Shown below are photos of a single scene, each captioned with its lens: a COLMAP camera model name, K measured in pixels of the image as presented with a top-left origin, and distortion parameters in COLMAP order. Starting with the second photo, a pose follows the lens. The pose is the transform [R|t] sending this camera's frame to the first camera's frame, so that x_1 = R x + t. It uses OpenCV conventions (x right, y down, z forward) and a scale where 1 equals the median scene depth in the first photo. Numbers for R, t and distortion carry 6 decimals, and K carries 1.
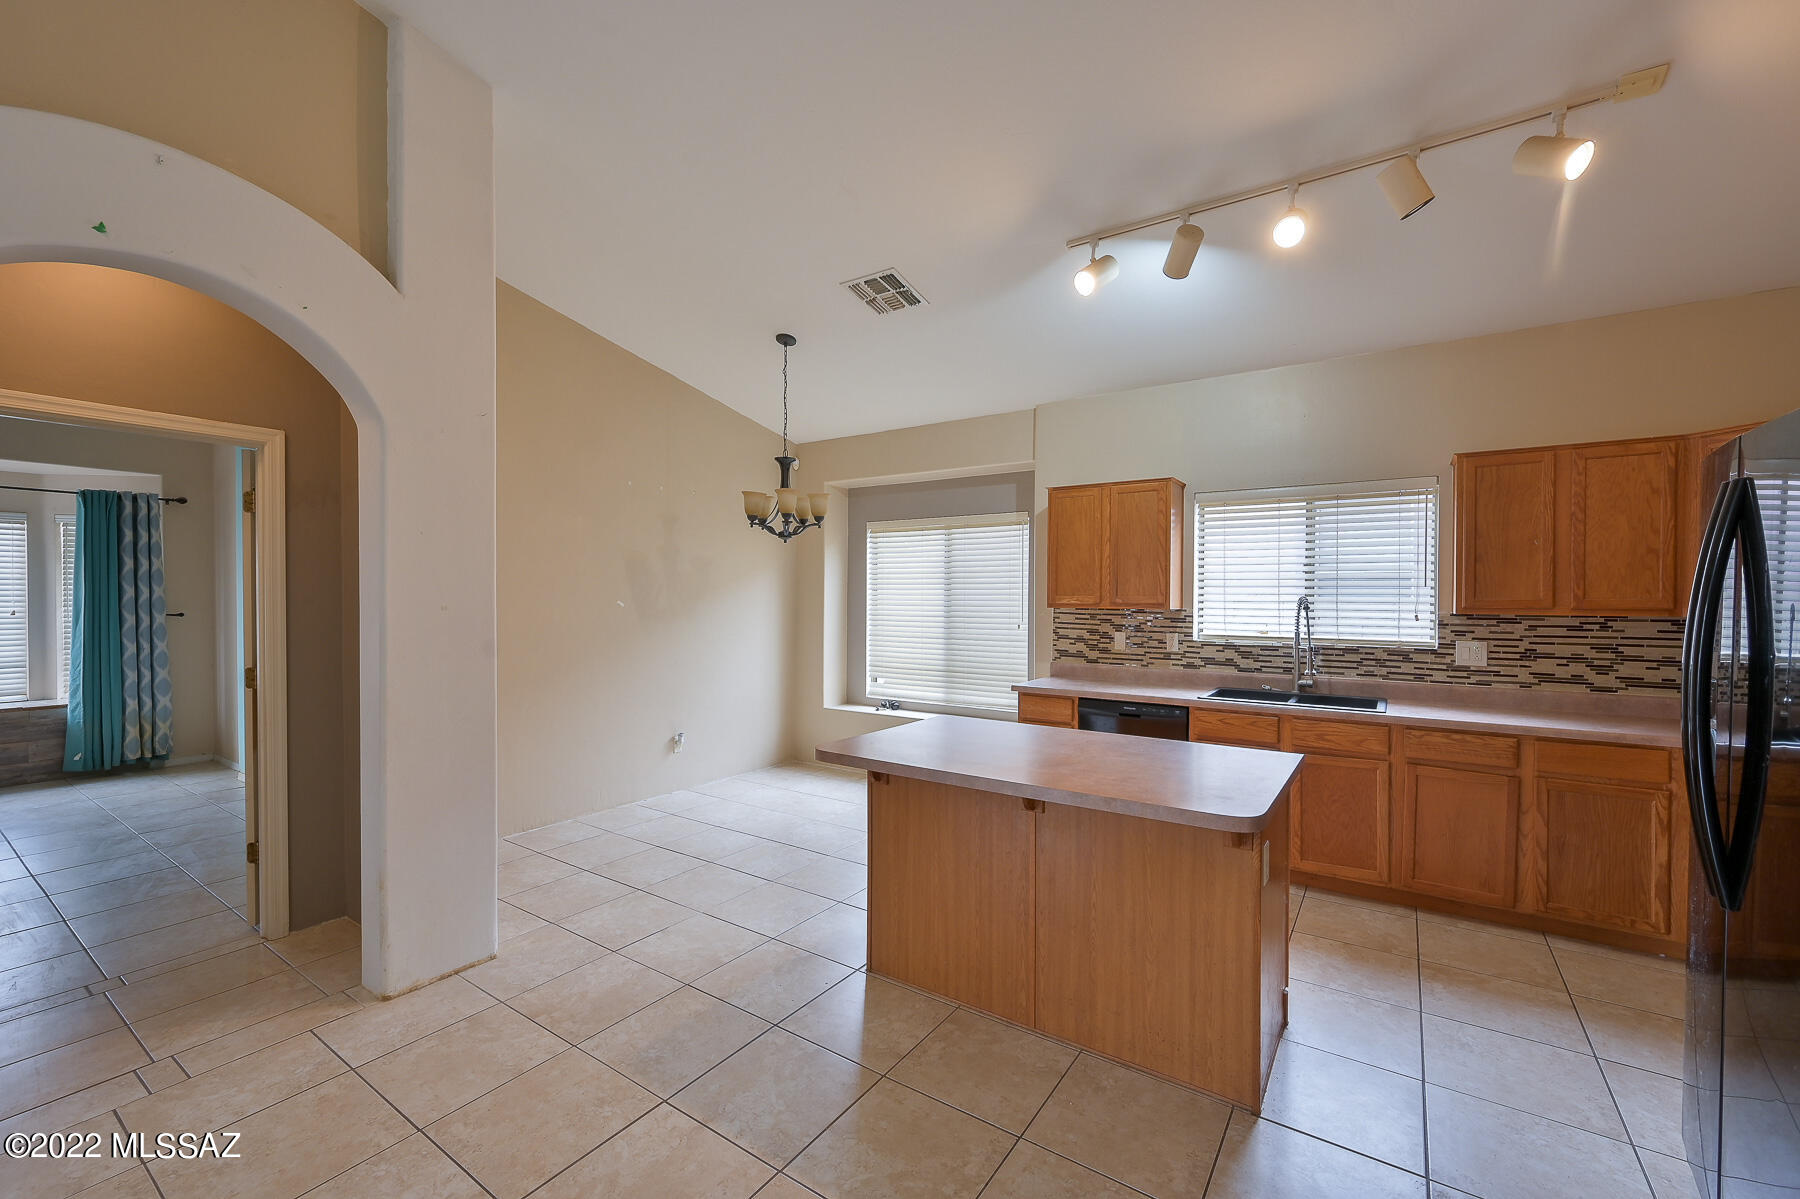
lens RADIAL K [[731.6, 0, 900.0], [0, 731.6, 599.5], [0, 0, 1]] dist [-0.001084, -0.000299]
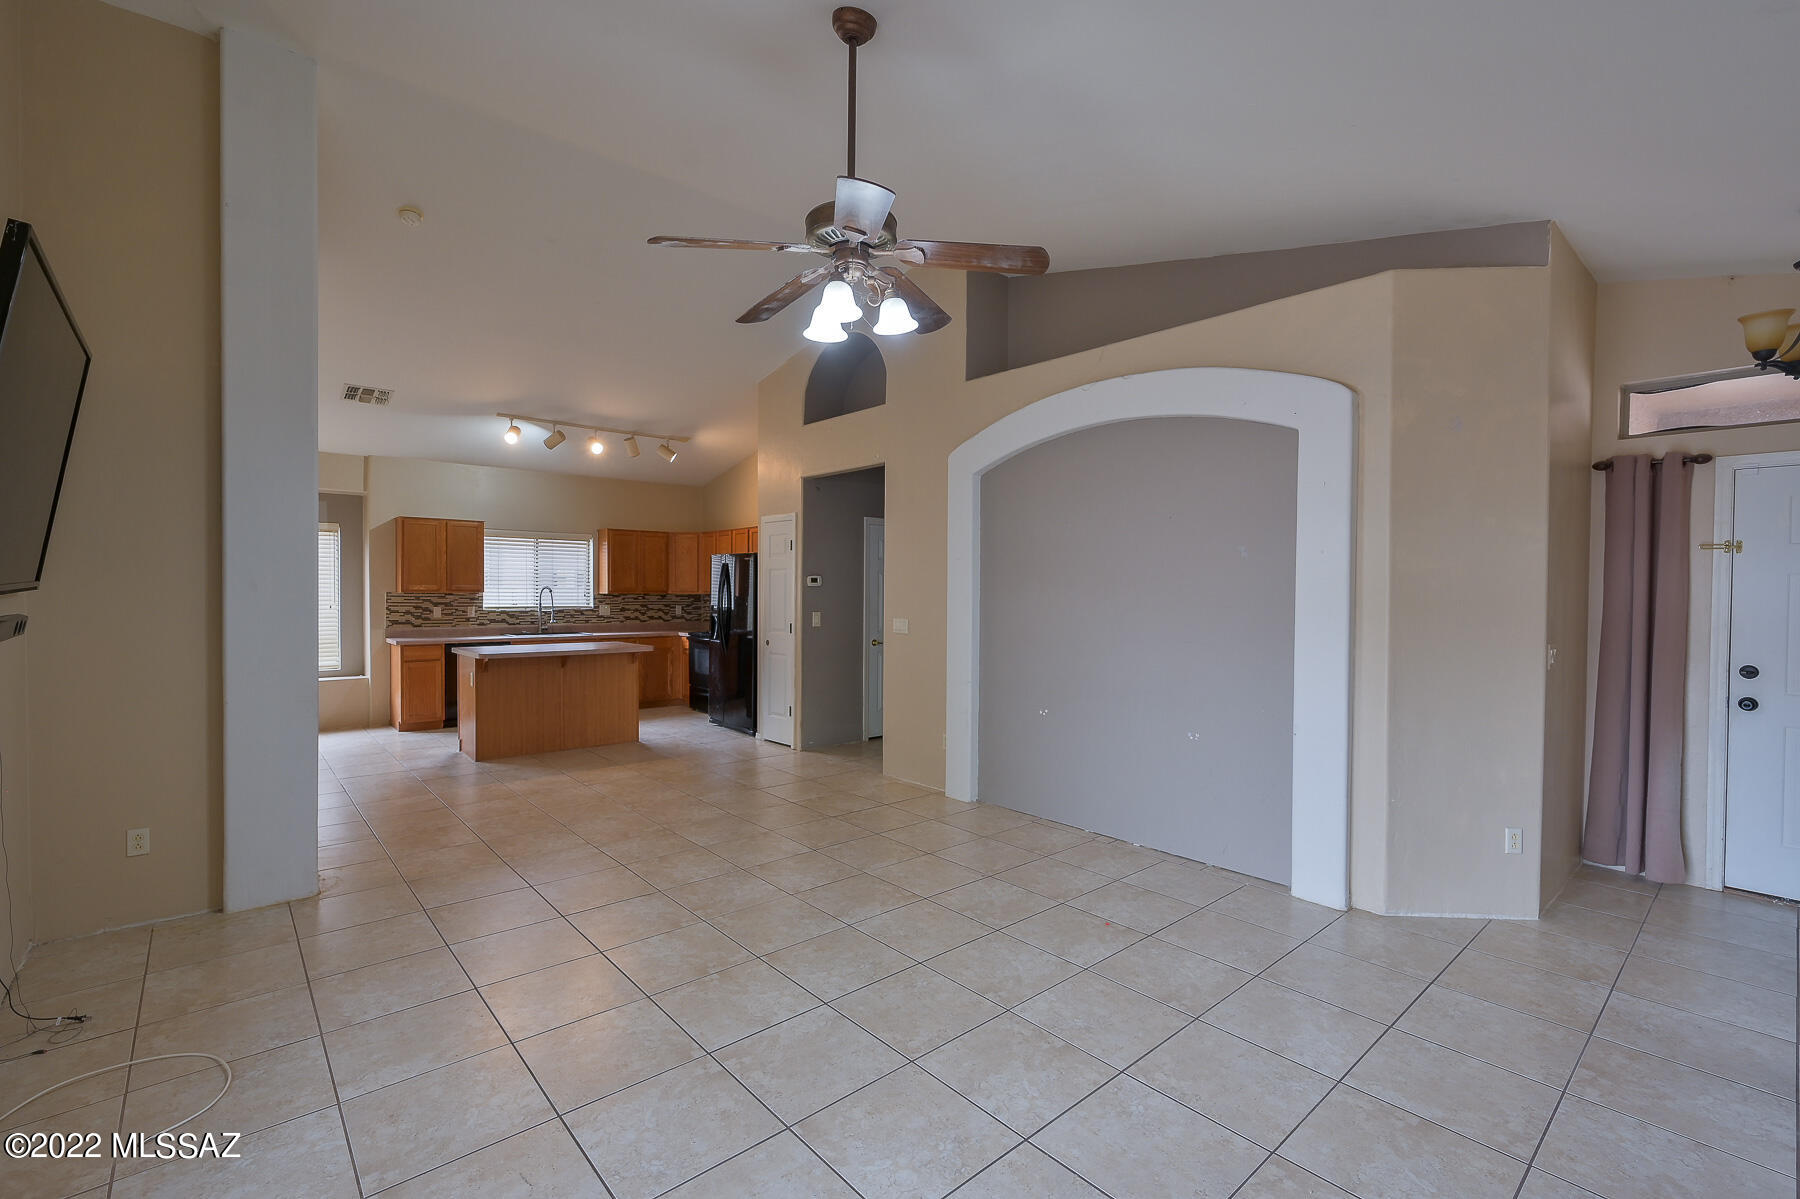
lens RADIAL K [[789.3, 0, 900.0], [0, 789.3, 599.5], [0, 0, 1]] dist [0.001275, 0.000049]
pose [[0.249234, -0.013641, 0.968347, -1.294880], [-0.000802, 0.999898, 0.014292, 0.001355], [-0.968443, -0.004339, 0.249197, -0.508271]]
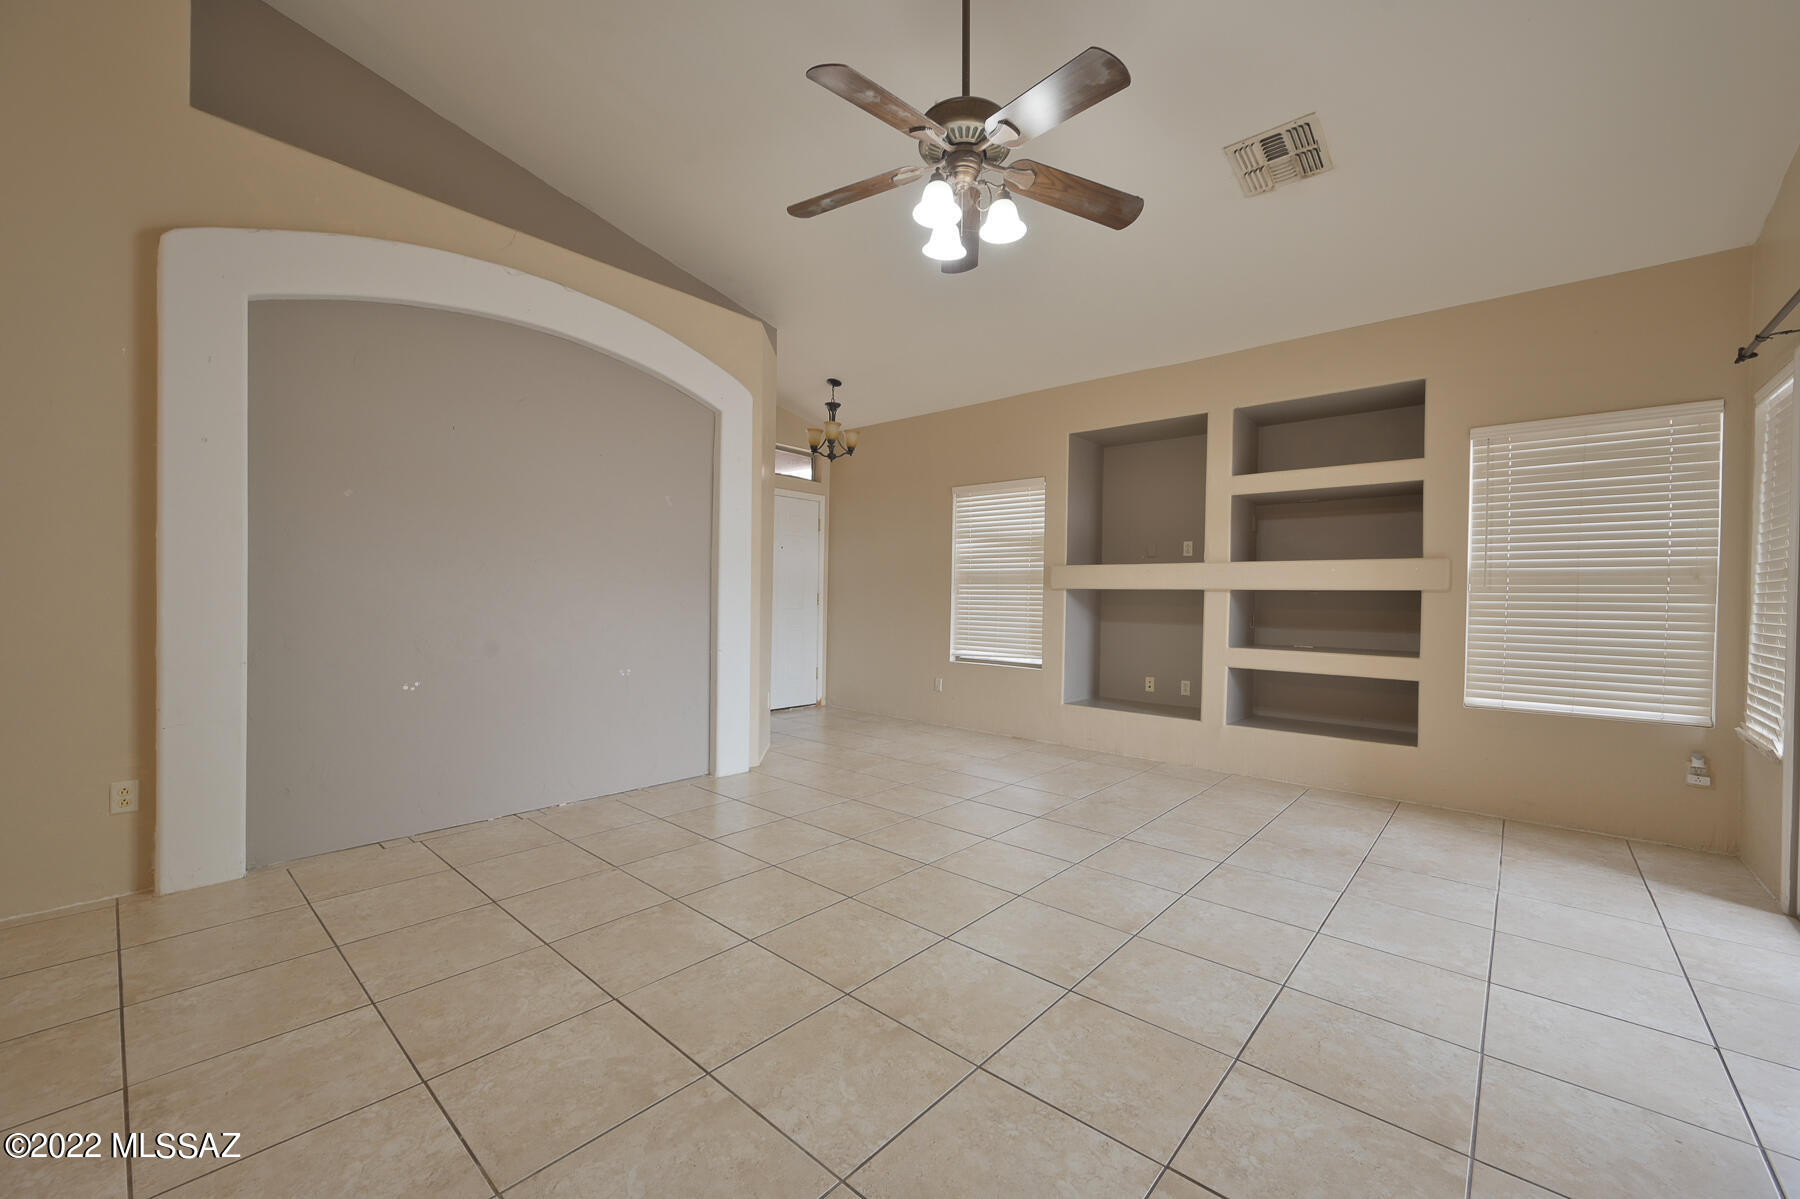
lens RADIAL K [[708.6, 0, 904.7], [0, 708.6, 602.3], [0, 0, 1]] dist [-0.000965, -0.000061]
pose [[-0.992566, -0.018487, 0.120299, -0.720766], [-0.017017, 0.999768, 0.013231, 0.076669], [-0.120516, 0.011086, -0.992649, 0.247177]]
